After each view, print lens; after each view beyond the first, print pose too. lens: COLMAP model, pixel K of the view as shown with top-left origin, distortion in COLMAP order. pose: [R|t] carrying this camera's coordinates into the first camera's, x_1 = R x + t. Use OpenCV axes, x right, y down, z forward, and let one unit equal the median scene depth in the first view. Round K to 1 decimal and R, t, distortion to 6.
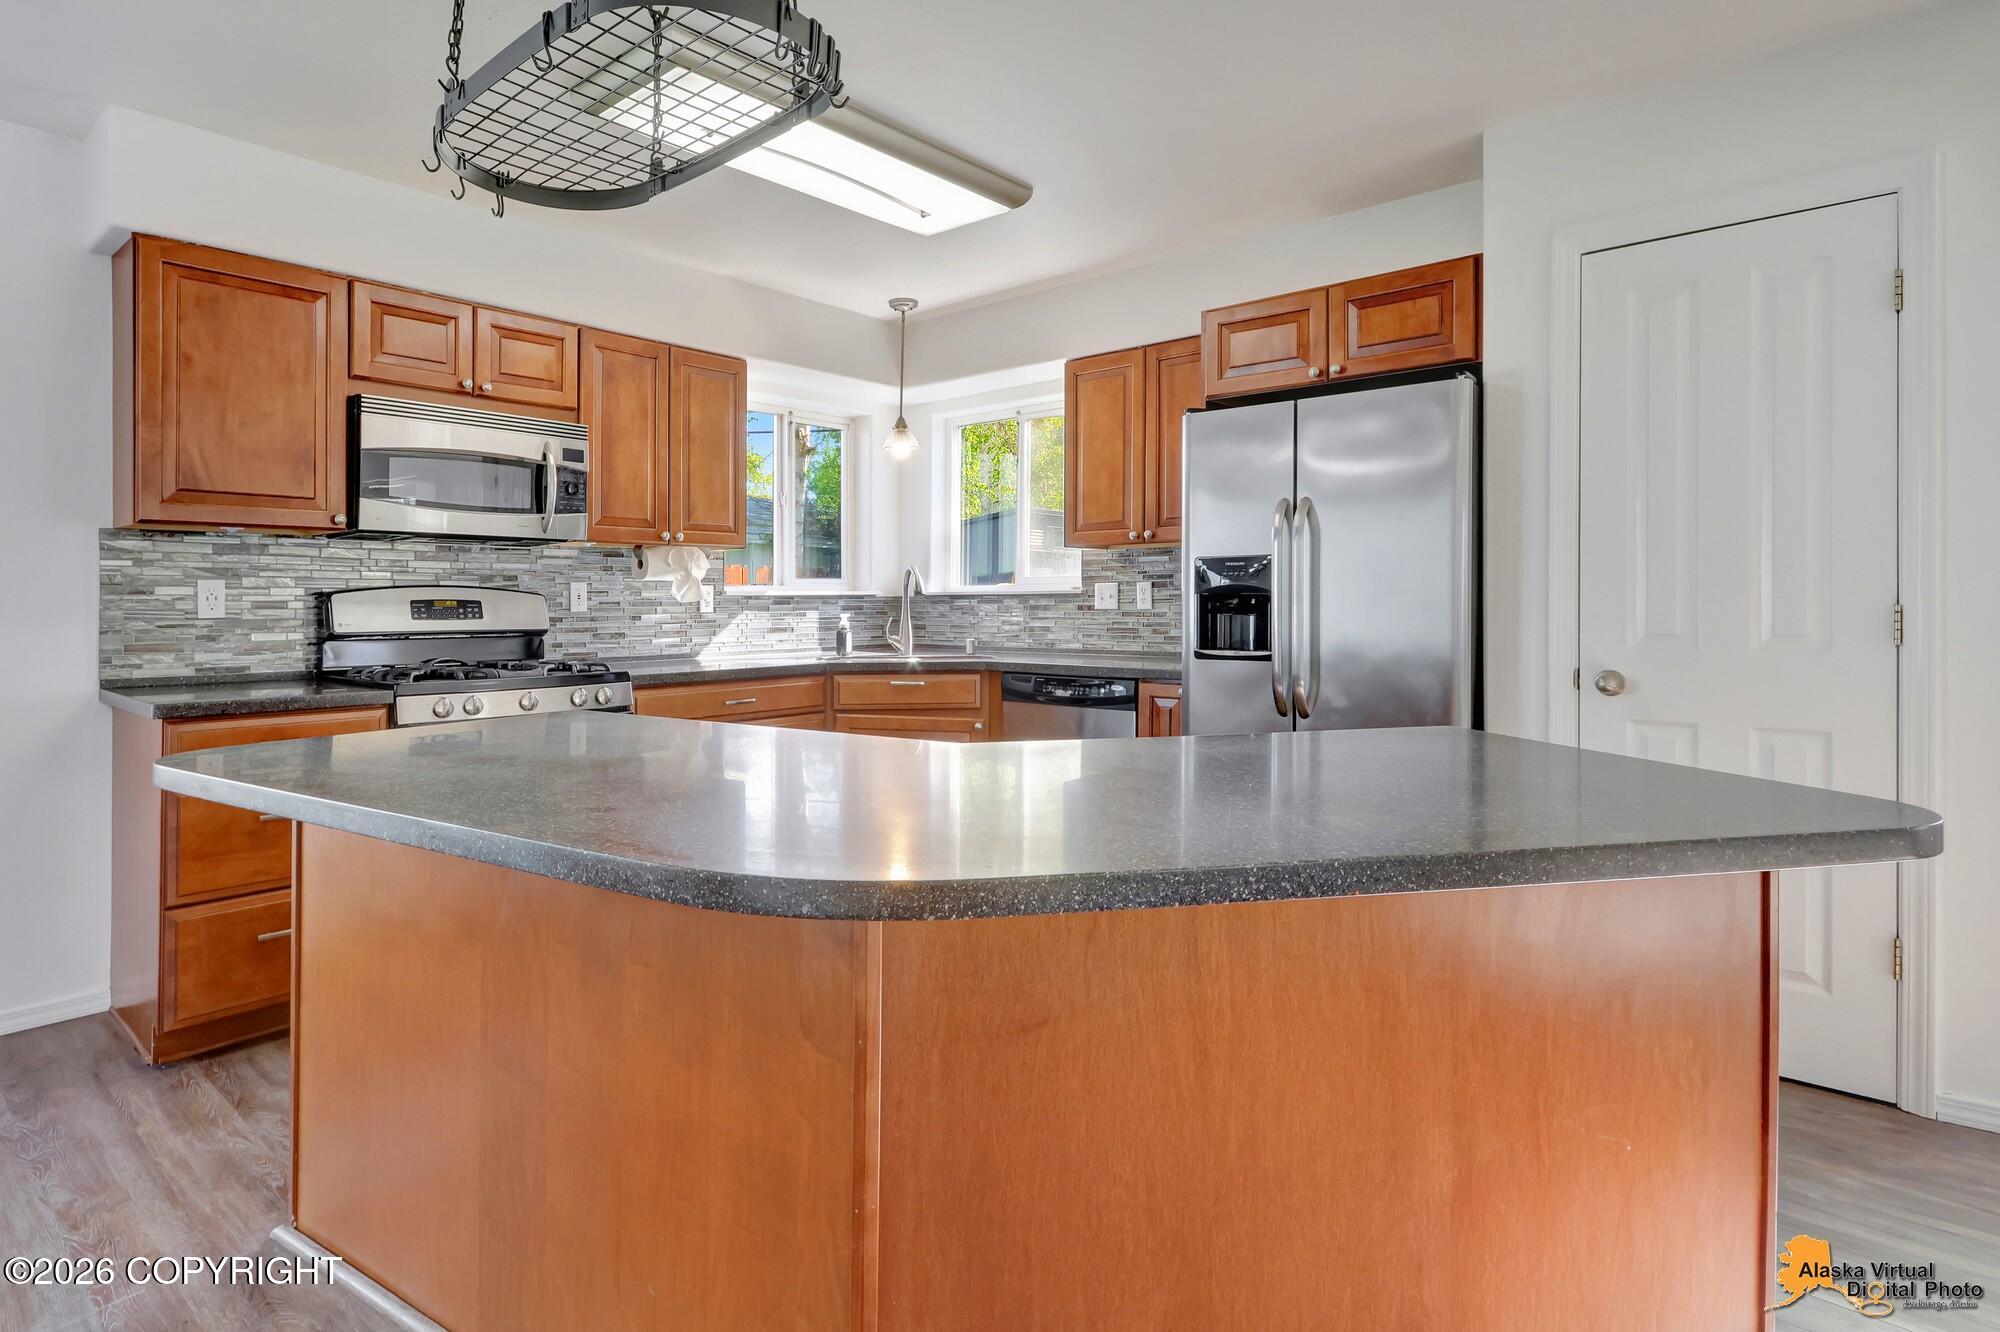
lens RADIAL K [[1049.5, 0, 892.7], [0, 1049.5, 595.8], [0, 0, 1]] dist [-0.000206, 0.000451]
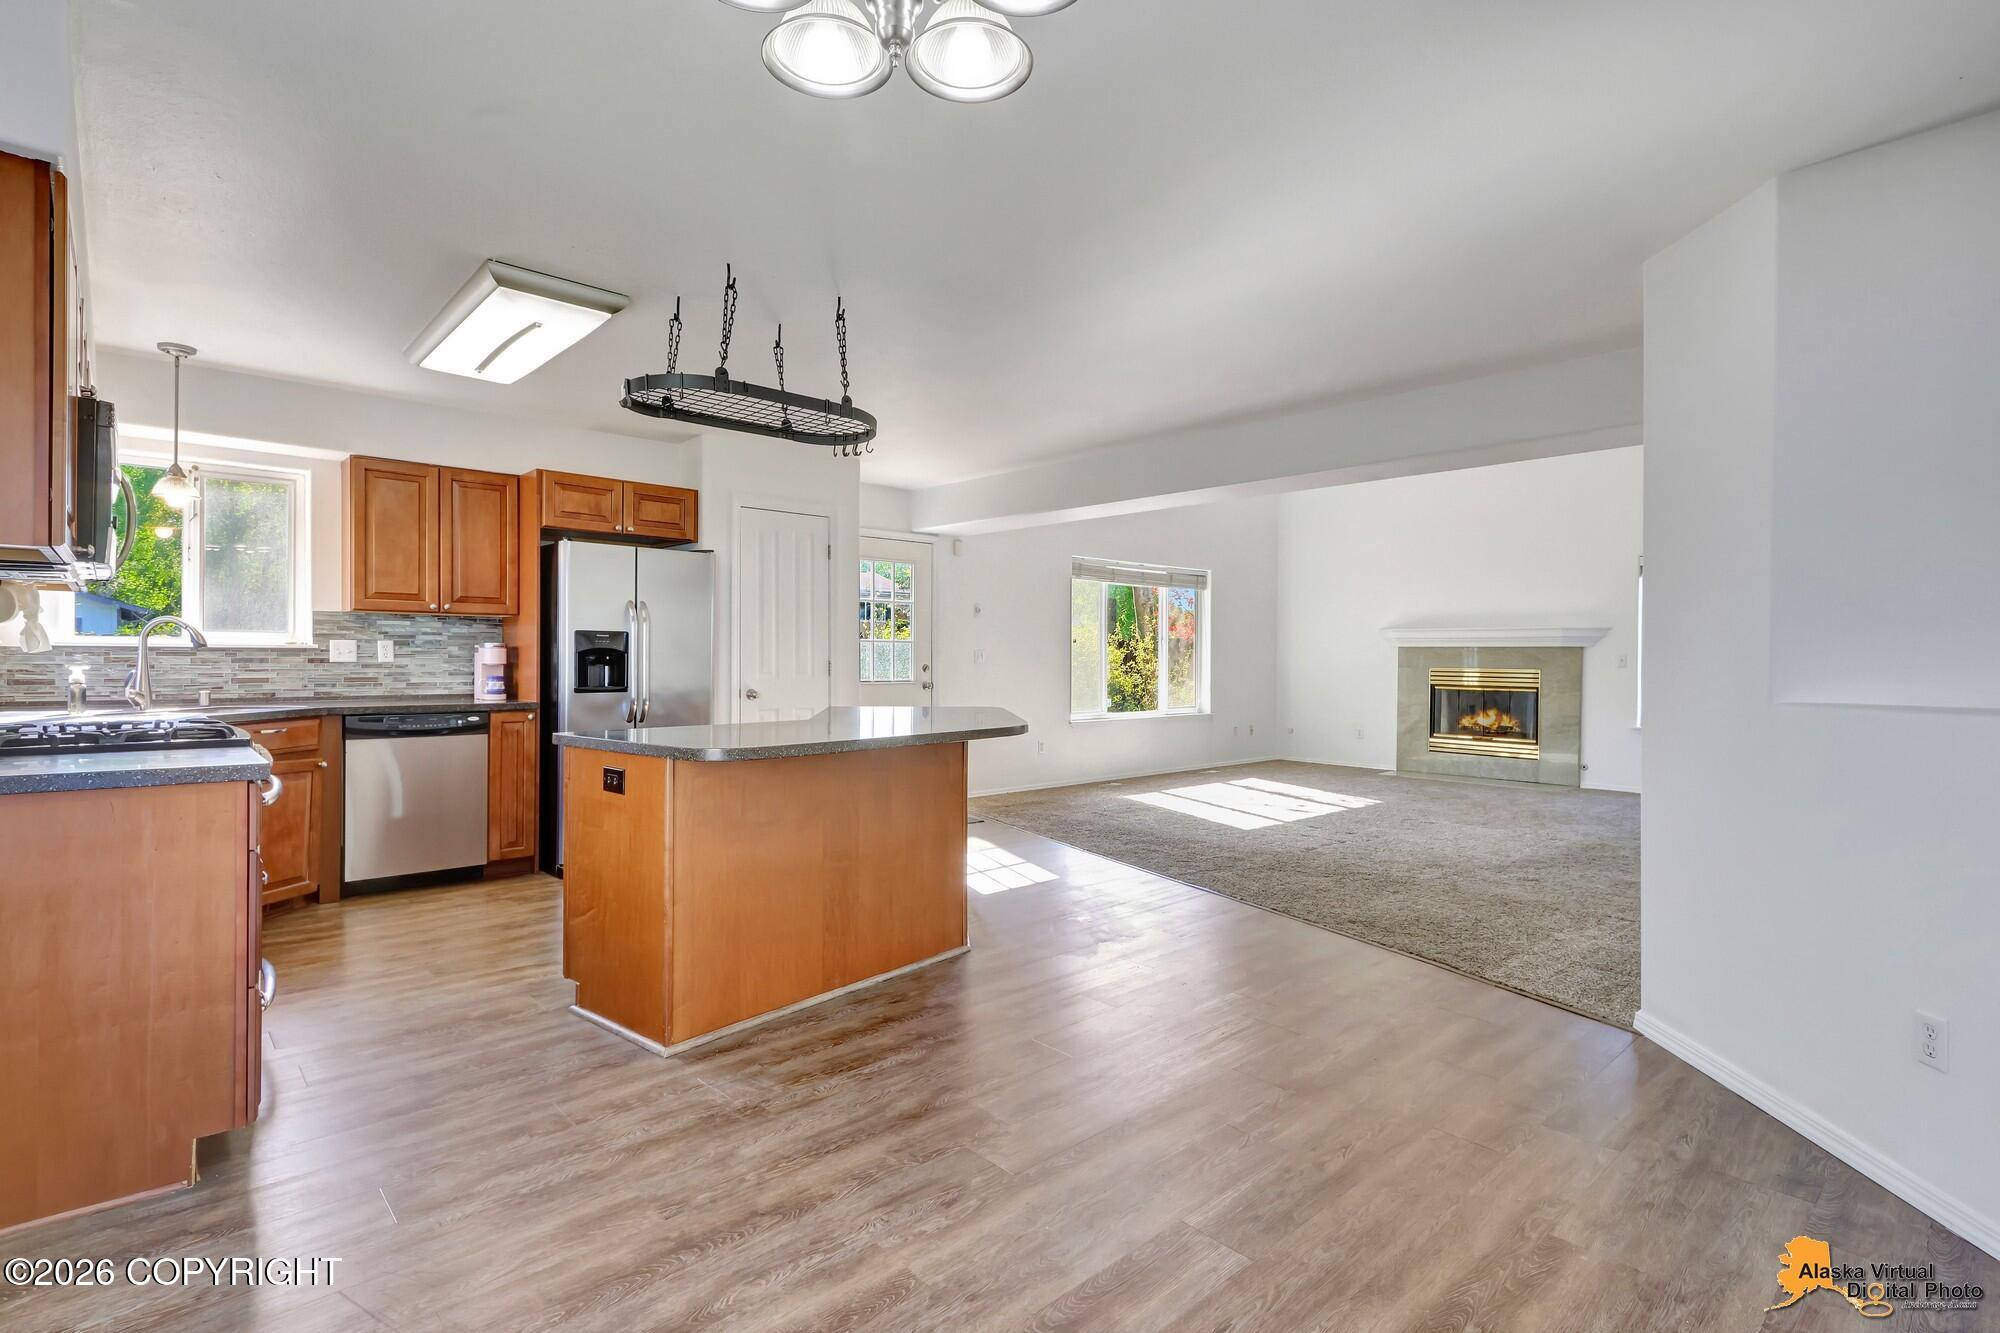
lens RADIAL K [[967.6, 0, 1018.6], [0, 967.6, 674.7], [0, 0, 1]] dist [0.003355, -0.003121]
pose [[0.062525, -0.010116, 0.997992, -1.068581], [-0.012803, 0.999858, 0.010938, 0.006439], [-0.997961, -0.013461, 0.062387, 0.204406]]
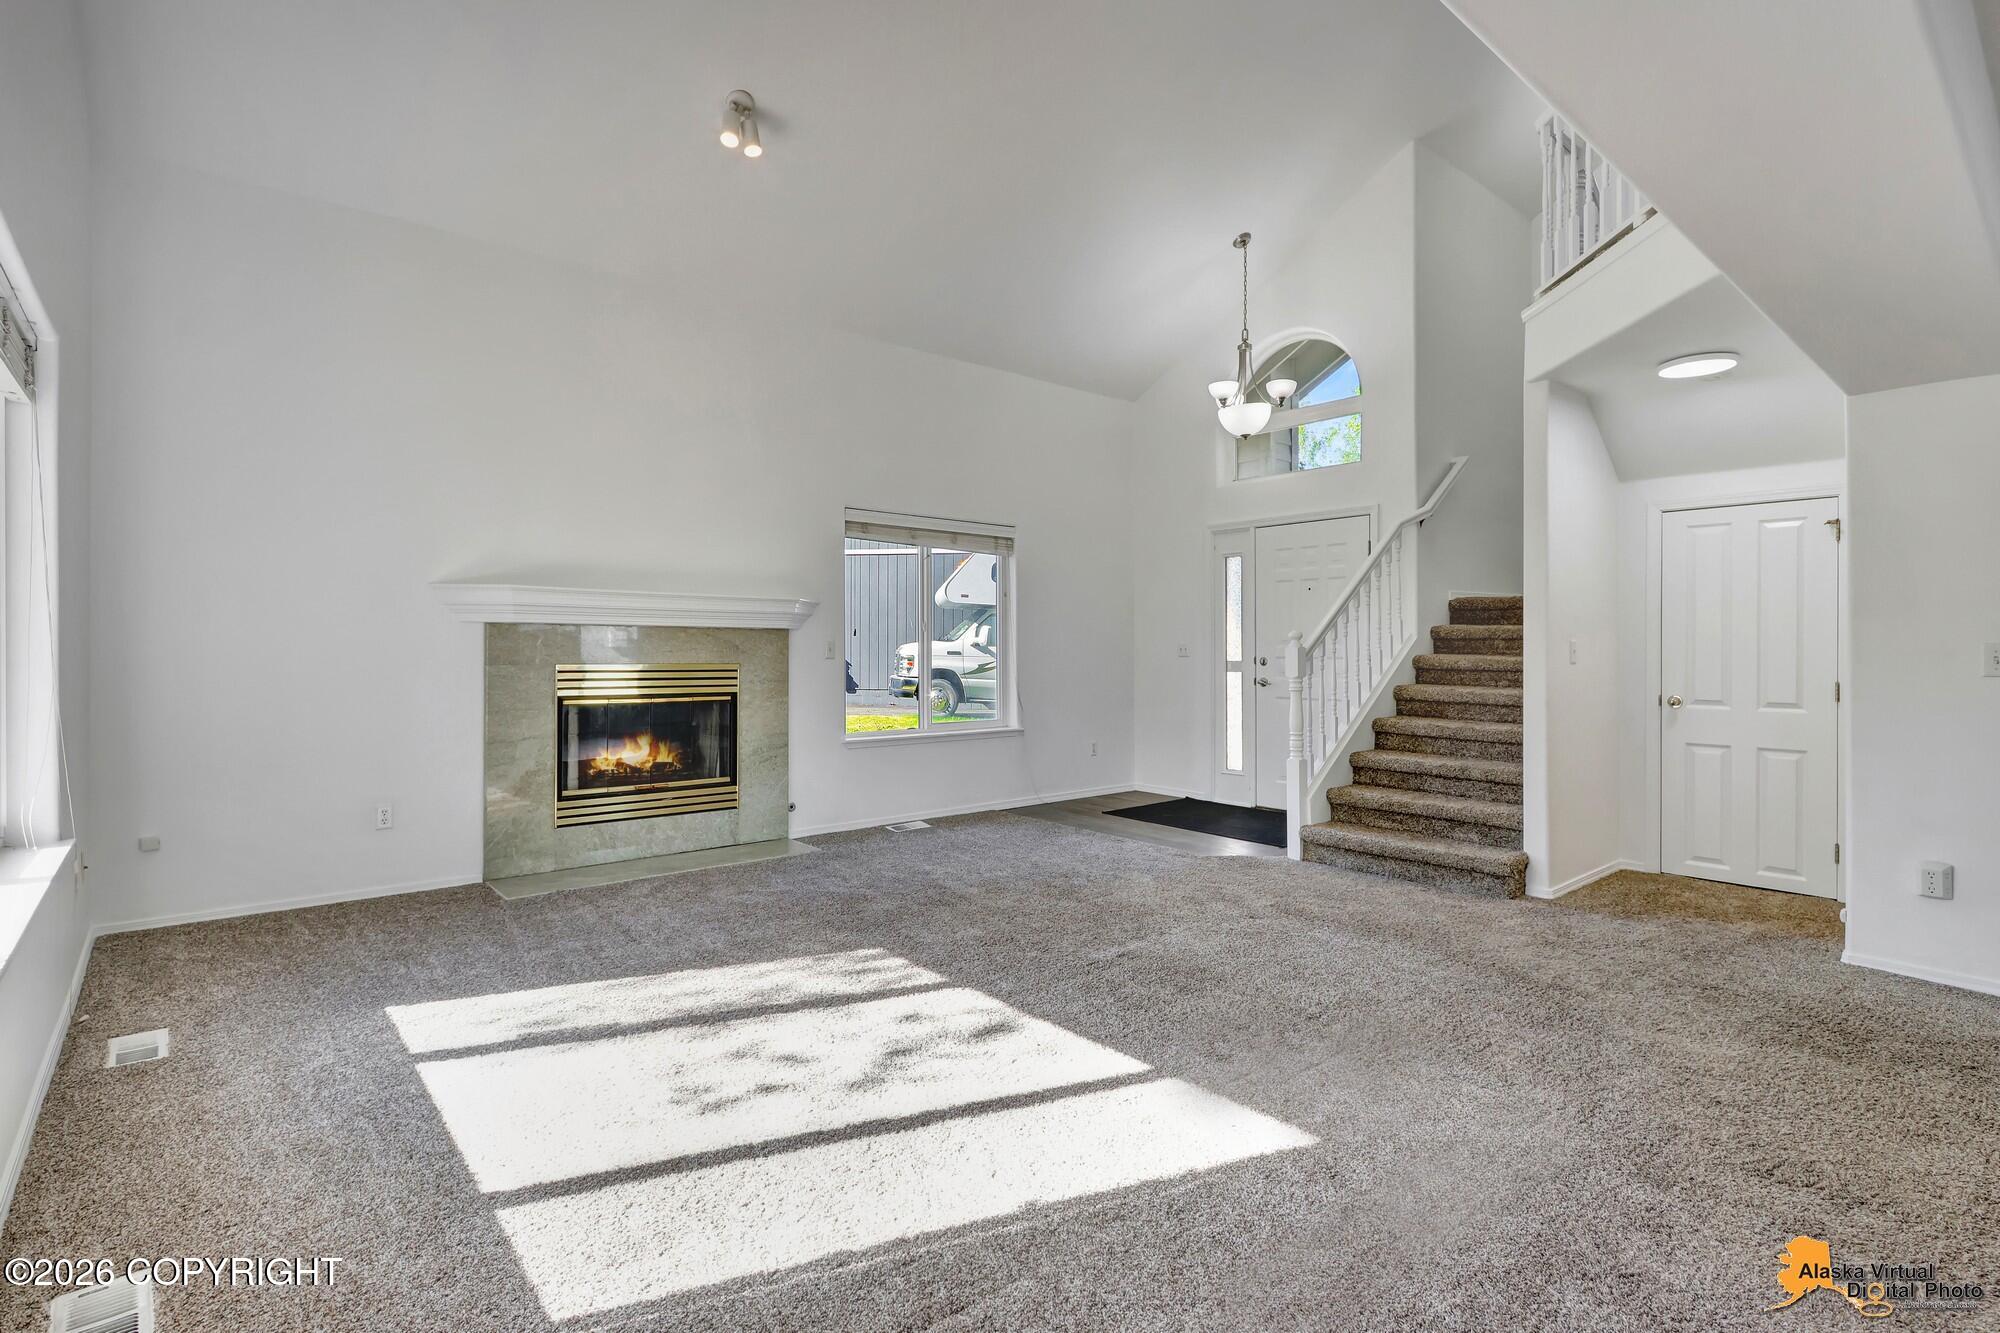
lens RADIAL K [[967.6, 0, 1001.1], [0, 967.6, 653.9], [0, 0, 1]] dist [0.003355, -0.003121]
pose [[-0.994918, 0.001365, 0.100678, 0.887428], [0.001095, 0.999996, -0.002738, -0.009345], [-0.100682, -0.002614, -0.994915, 0.537459]]
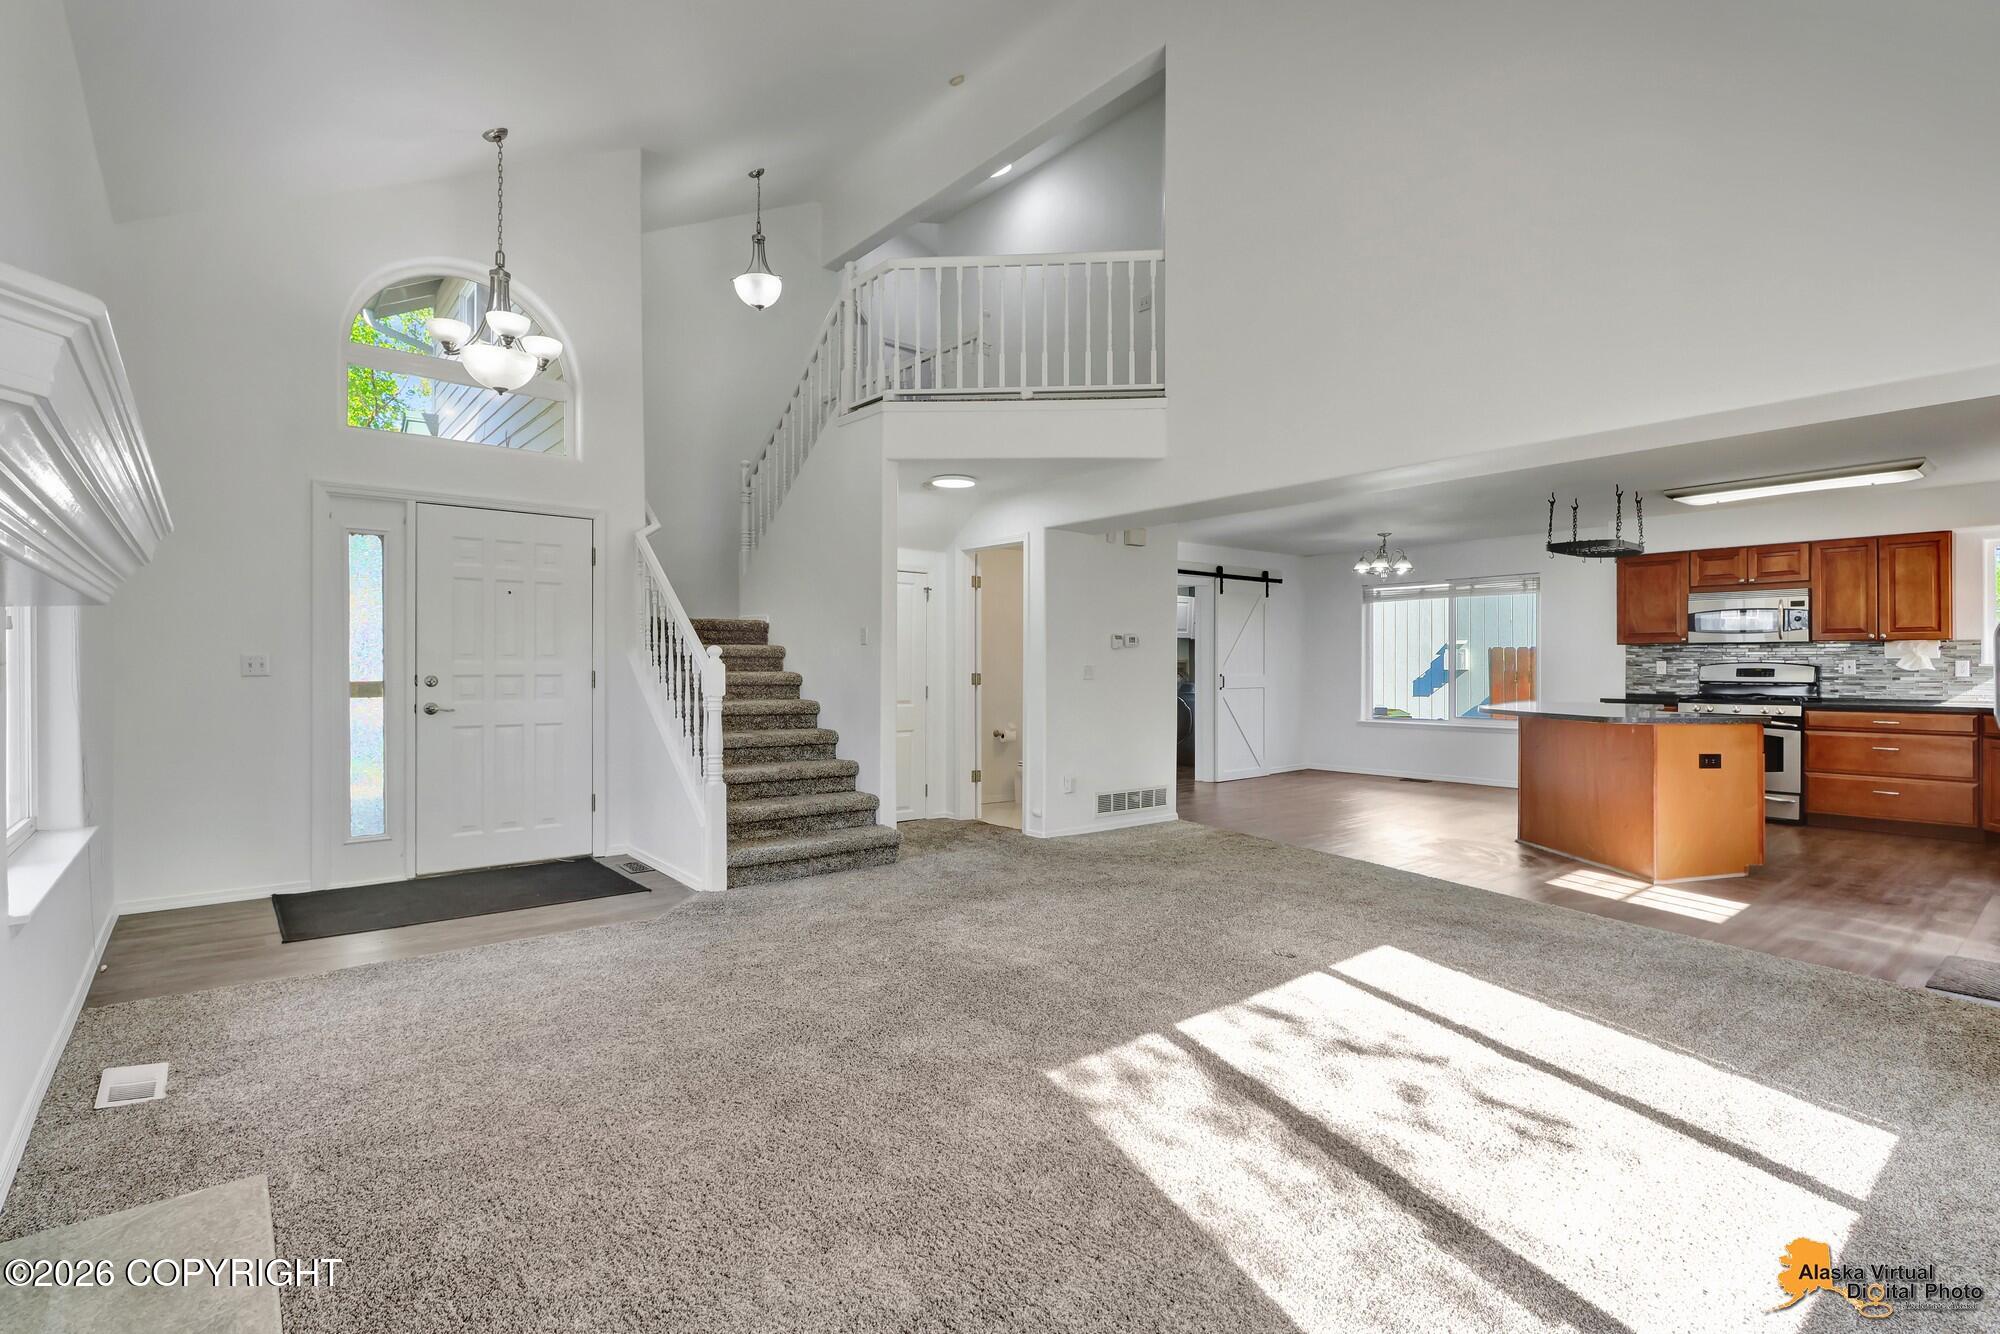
lens RADIAL K [[932.6, 0, 998.2], [0, 932.6, 665.1], [0, 0, 1]] dist [-0.000137, -0.002636]
pose [[-0.133420, 0.003079, -0.991055, 1.853099], [0.007302, 0.999971, 0.002124, -0.020358], [0.991033, -0.006953, -0.133439, -0.406764]]
